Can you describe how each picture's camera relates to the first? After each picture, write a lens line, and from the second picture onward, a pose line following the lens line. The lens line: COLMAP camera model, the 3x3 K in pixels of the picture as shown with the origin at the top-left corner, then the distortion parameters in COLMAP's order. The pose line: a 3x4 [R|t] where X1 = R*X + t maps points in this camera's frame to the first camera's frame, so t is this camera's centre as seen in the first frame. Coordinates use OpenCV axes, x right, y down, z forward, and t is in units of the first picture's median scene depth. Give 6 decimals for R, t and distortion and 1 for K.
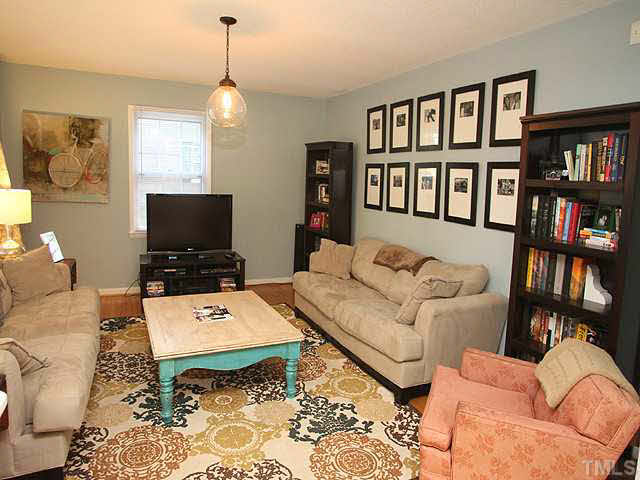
lens RADIAL K [[416.9, 0, 318.7], [0, 416.9, 238.9], [0, 0, 1]] dist [-0.061653, 0.018049]
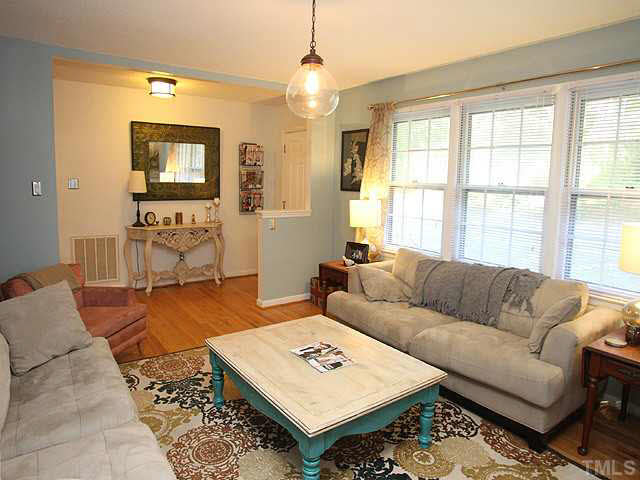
lens RADIAL K [[416.9, 0, 319.9], [0, 416.9, 236.5], [0, 0, 1]] dist [-0.061653, 0.018049]
pose [[-0.980980, -0.036992, -0.190550, -0.097037], [-0.089435, 0.957401, 0.274563, -0.270337], [0.172276, 0.286383, -0.942500, 1.752897]]
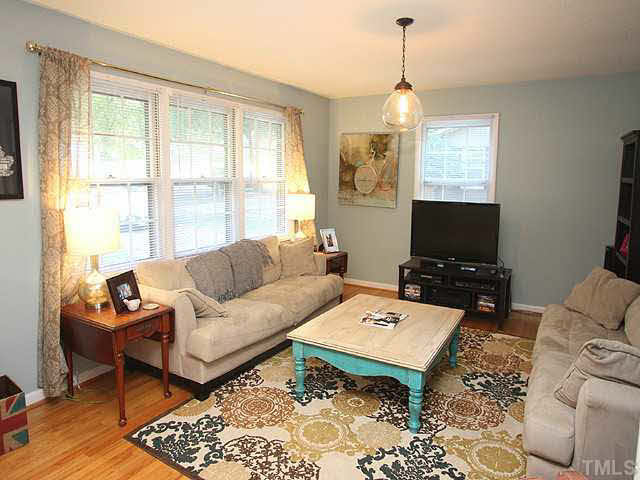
lens RADIAL K [[416.9, 0, 308.6], [0, 416.9, 239.0], [0, 0, 1]] dist [-0.061653, 0.018049]
pose [[0.550657, 0.089787, -0.829888, 0.474329], [-0.108477, 0.993465, 0.035507, -0.029349], [0.827653, 0.070472, 0.556798, 0.287228]]
